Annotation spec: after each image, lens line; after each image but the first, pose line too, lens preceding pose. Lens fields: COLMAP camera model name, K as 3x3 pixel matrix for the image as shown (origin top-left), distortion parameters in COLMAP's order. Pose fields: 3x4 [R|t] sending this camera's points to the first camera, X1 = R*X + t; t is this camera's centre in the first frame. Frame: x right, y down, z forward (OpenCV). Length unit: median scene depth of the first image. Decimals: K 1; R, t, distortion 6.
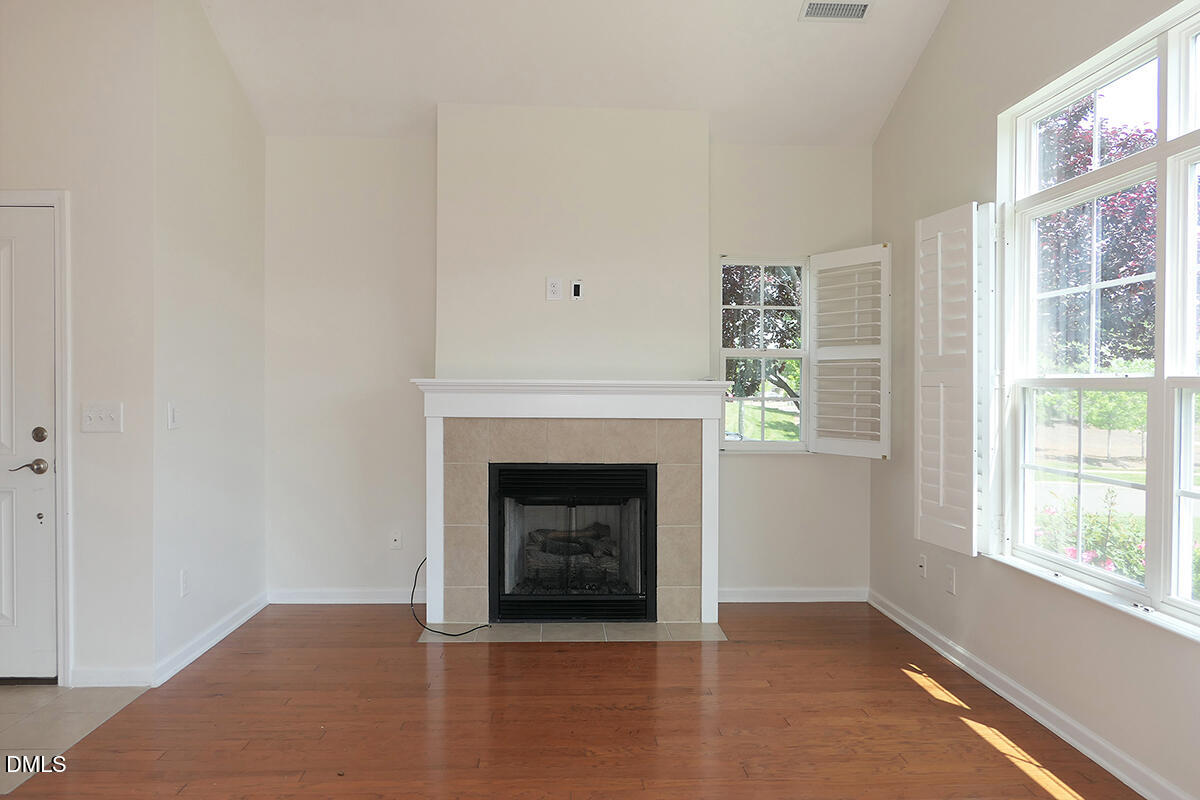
lens RADIAL K [[872.9, 0, 601.0], [0, 872.9, 392.5], [0, 0, 1]] dist [-0.003398, -0.002916]
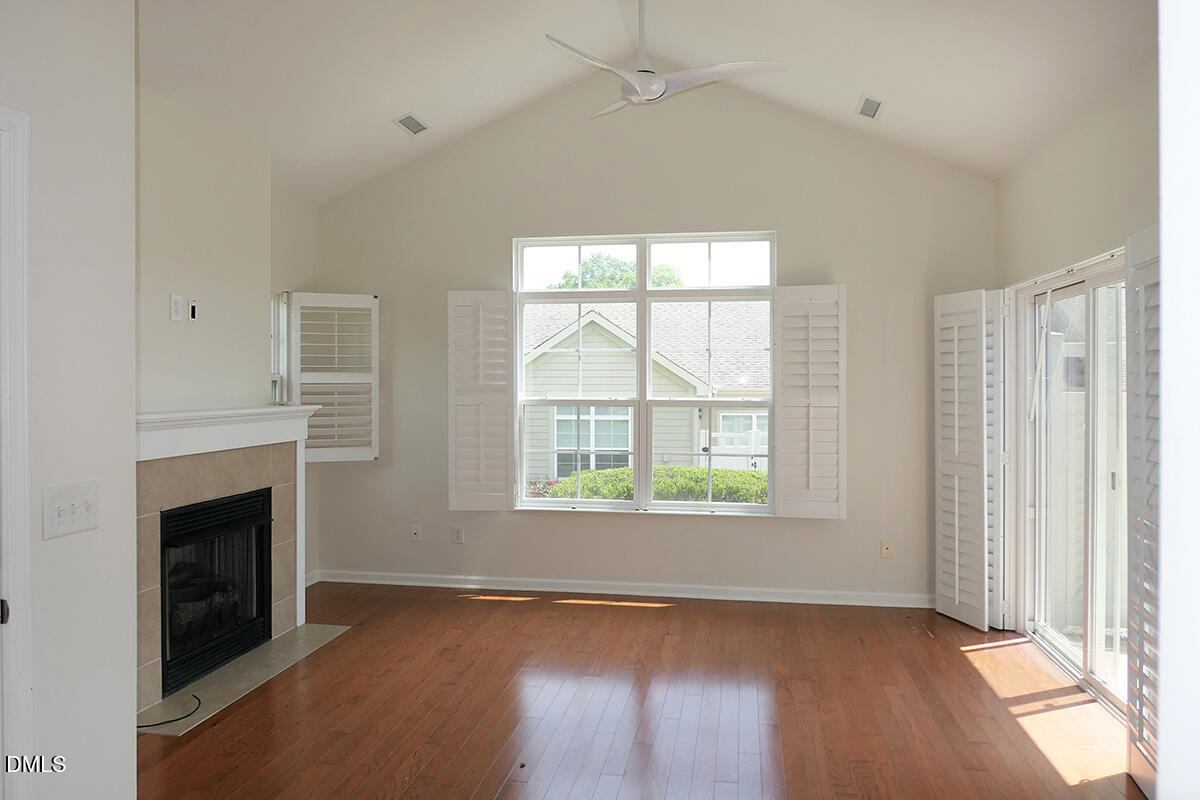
lens RADIAL K [[853.5, 0, 596.5], [0, 853.5, 376.4], [0, 0, 1]] dist [0.000471, -0.000286]
pose [[0.205198, -0.004250, 0.978711, -0.852772], [0.009704, 0.999950, 0.002308, -0.048627], [-0.978672, 0.009024, 0.205229, 0.411834]]
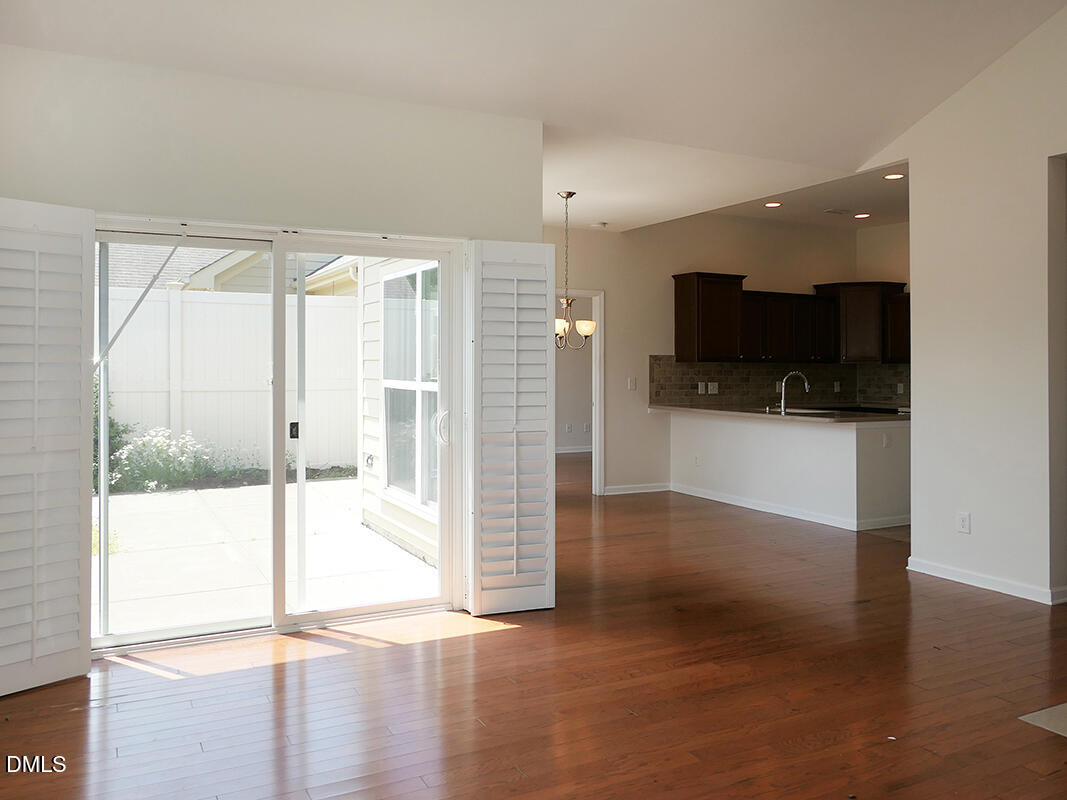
lens RADIAL K [[871.7, 0, 531.6], [0, 871.7, 367.3], [0, 0, 1]] dist [-0.011390, -0.003726]
pose [[-0.909888, -0.007730, -0.414783, 0.244002], [-0.010395, 0.999937, 0.004169, -0.010717], [0.414725, 0.008104, -0.909911, 1.044755]]
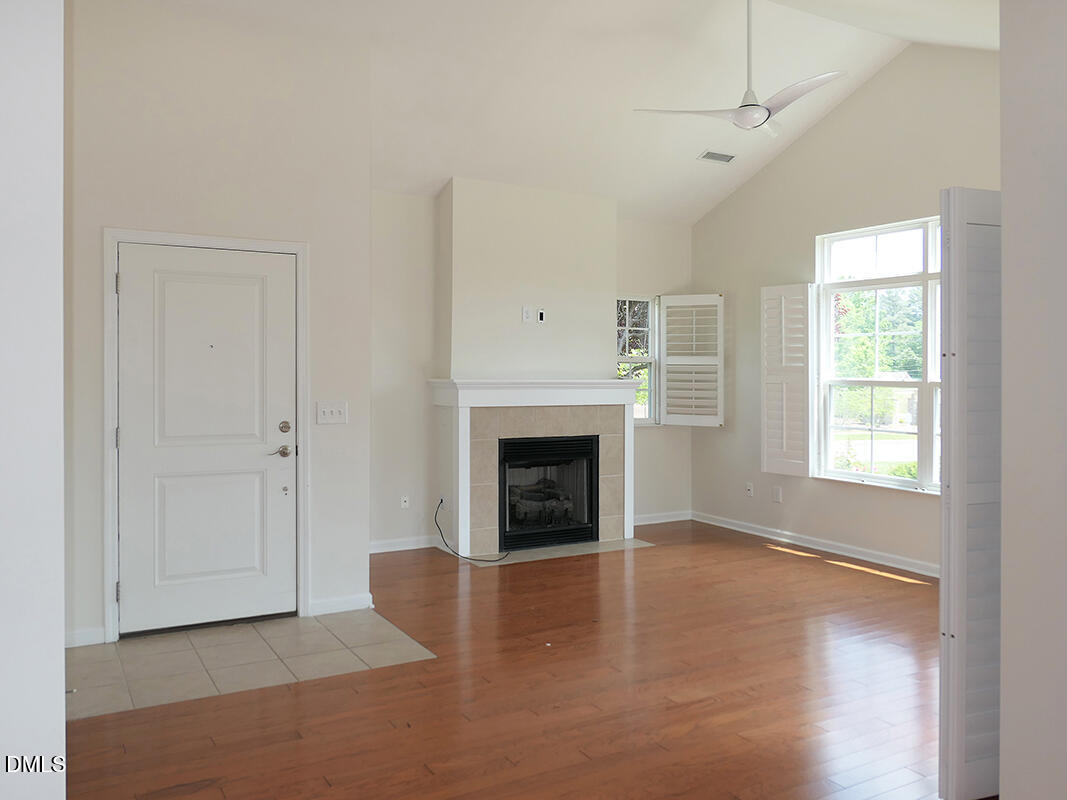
lens RADIAL K [[871.7, 0, 531.6], [0, 871.7, 367.3], [0, 0, 1]] dist [-0.011390, -0.003726]
pose [[0.883290, -0.000400, 0.468827, -0.738600], [0.003306, 0.999980, -0.005376, -0.026786], [-0.468815, 0.006298, 0.883274, -0.265822]]
